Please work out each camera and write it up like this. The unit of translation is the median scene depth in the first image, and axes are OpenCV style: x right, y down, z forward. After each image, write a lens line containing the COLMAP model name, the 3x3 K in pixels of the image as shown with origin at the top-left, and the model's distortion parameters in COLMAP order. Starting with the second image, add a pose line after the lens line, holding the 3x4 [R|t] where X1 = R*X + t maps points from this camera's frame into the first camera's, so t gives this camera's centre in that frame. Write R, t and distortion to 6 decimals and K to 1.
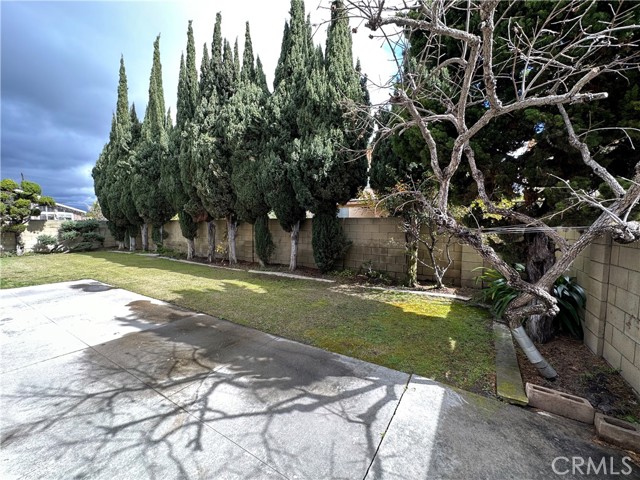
lens RADIAL K [[255.0, 0, 320.0], [0, 255.0, 240.0], [0, 0, 1]] dist [-0.001675, 0.000476]
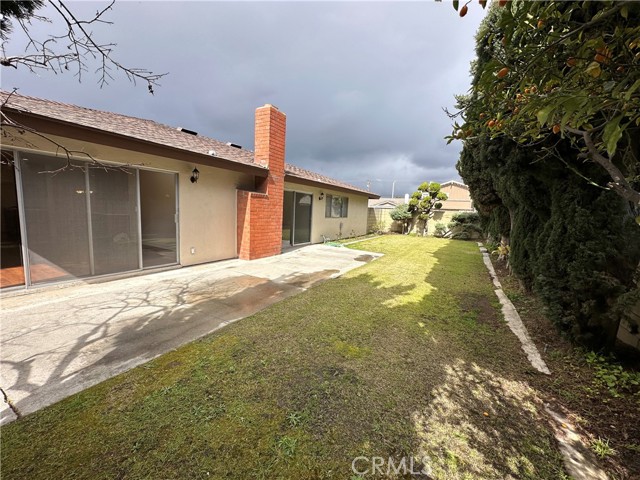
lens RADIAL K [[255.0, 0, 320.0], [0, 255.0, 240.0], [0, 0, 1]] dist [-0.001675, 0.000476]
pose [[0.033551, 0.114260, -0.992884, 0.232211], [-0.105474, 0.988301, 0.110168, -0.015585], [0.993856, 0.101027, 0.045210, 0.401107]]
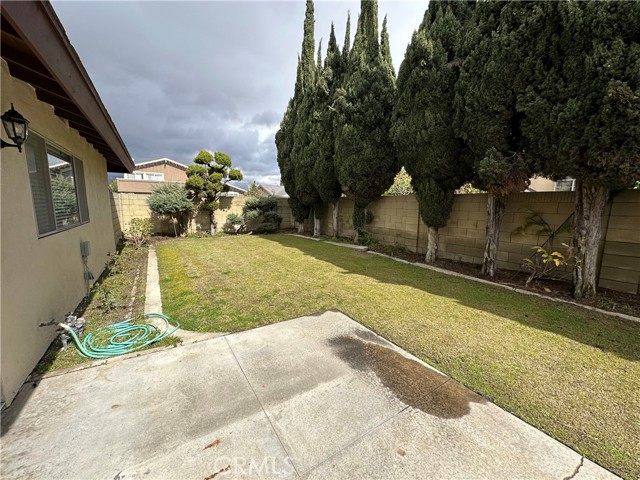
lens RADIAL K [[255.0, 0, 320.0], [0, 255.0, 240.0], [0, 0, 1]] dist [-0.001675, 0.000476]
pose [[0.905959, 0.065460, -0.418273, -0.488314], [-0.031405, 0.995643, 0.087798, -0.018393], [0.422198, -0.066405, 0.904068, 0.360976]]
